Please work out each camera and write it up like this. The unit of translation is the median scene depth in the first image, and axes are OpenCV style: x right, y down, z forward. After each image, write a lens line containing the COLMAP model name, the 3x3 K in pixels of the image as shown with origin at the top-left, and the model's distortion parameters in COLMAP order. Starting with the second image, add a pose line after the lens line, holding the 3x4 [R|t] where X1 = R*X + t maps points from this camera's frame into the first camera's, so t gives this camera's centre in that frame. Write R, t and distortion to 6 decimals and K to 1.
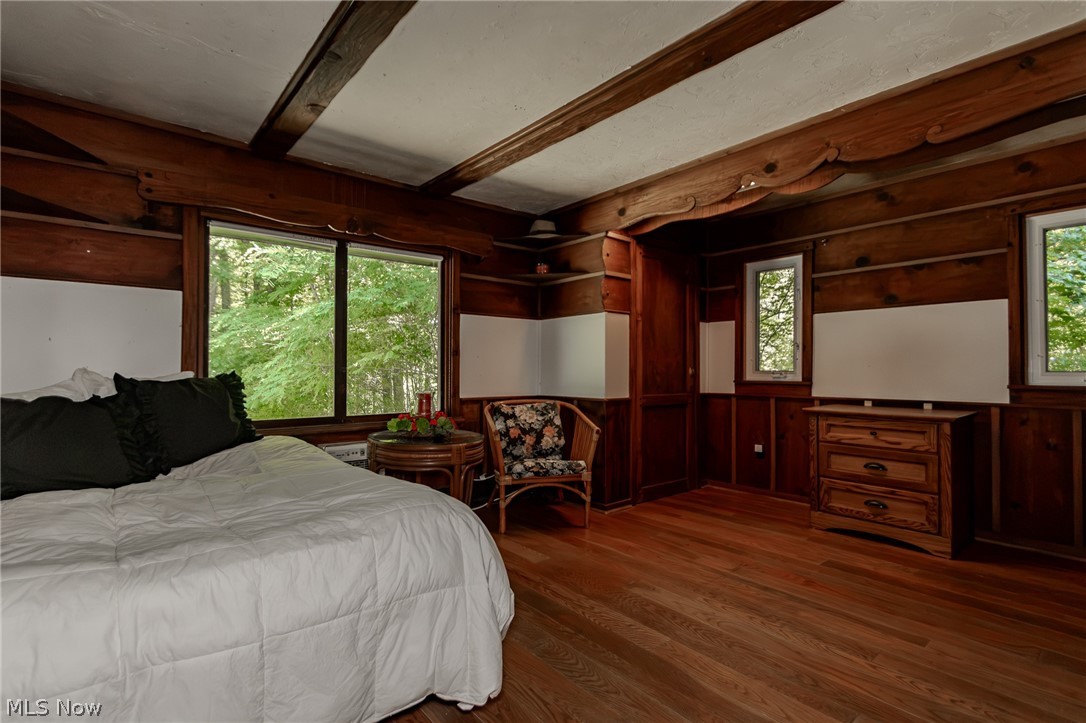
lens RADIAL K [[520.5, 0, 540.4], [0, 520.5, 363.1], [0, 0, 1]] dist [0.022736, -0.000205]
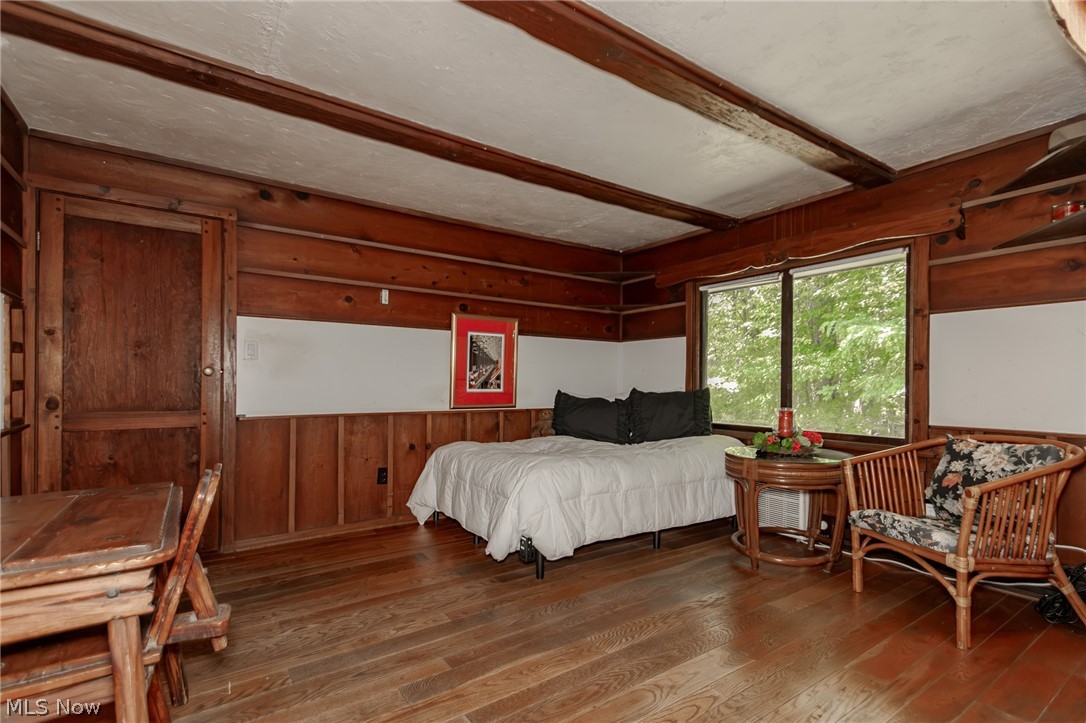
lens RADIAL K [[502.9, 0, 535.5], [0, 502.9, 383.3], [0, 0, 1]] dist [0.010067, -0.000440]
pose [[-0.091540, -0.005628, -0.995786, 0.750491], [-0.001687, 0.999983, -0.005497, 0.013181], [0.995800, 0.001176, -0.091548, 0.585678]]
